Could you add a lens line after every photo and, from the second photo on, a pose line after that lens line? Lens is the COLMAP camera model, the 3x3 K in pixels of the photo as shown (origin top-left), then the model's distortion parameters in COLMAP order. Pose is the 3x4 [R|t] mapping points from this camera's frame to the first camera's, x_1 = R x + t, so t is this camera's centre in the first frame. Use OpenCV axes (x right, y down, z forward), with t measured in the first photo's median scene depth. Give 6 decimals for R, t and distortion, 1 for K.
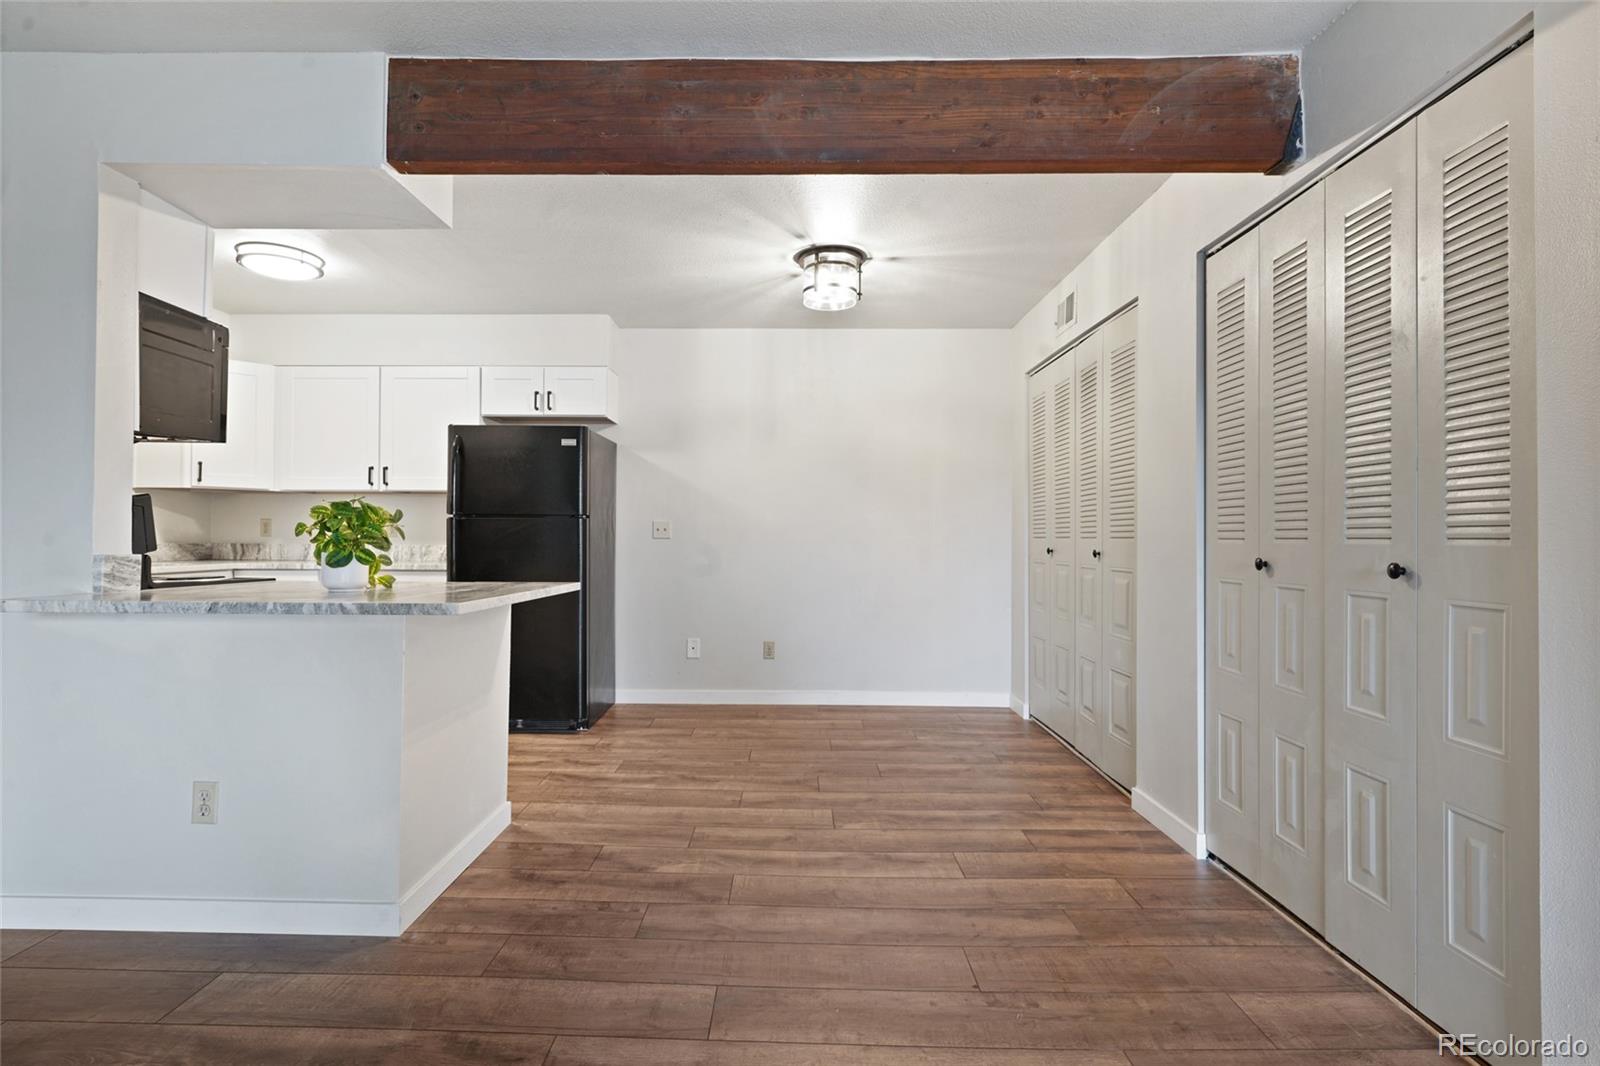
lens RADIAL K [[775.3, 0, 779.9], [0, 775.3, 529.3], [0, 0, 1]] dist [0.001624, 0.000515]
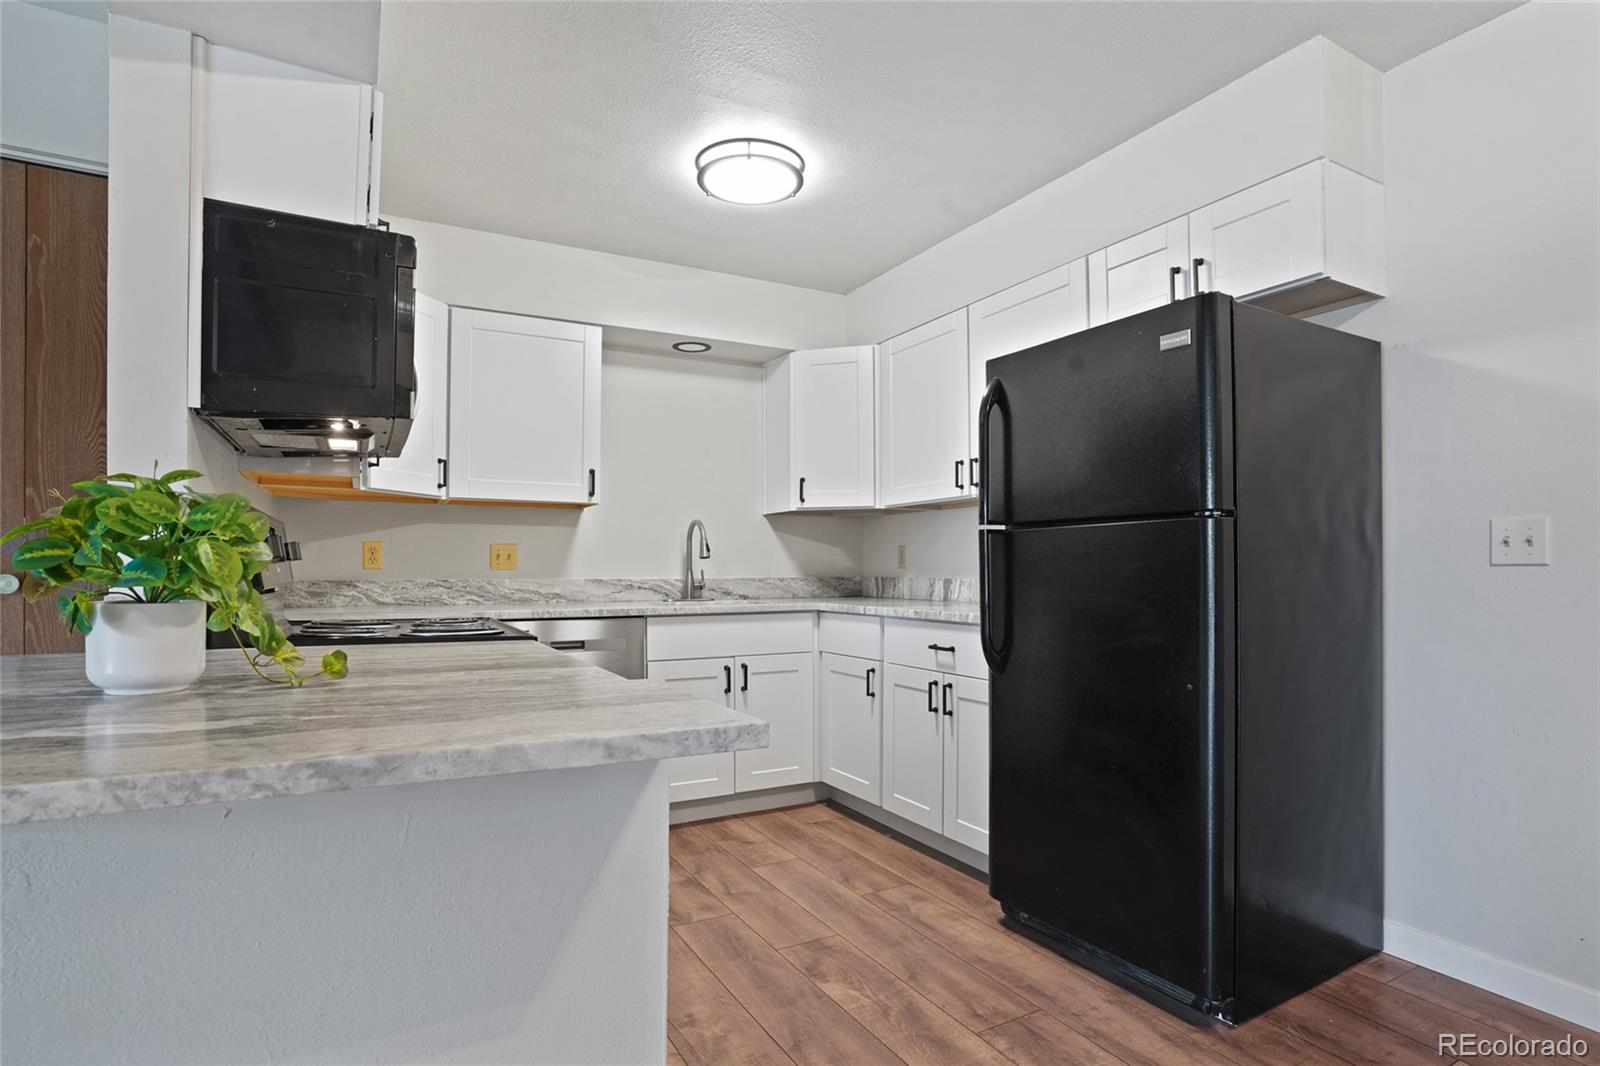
lens RADIAL K [[825.9, 0, 801.5], [0, 825.9, 566.1], [0, 0, 1]] dist [-0.088958, 0.045941]
pose [[0.501210, -0.009477, -0.865274, 0.008802], [0.014052, 0.999897, -0.002812, 0.012772], [0.865212, -0.010750, 0.501291, 0.801663]]
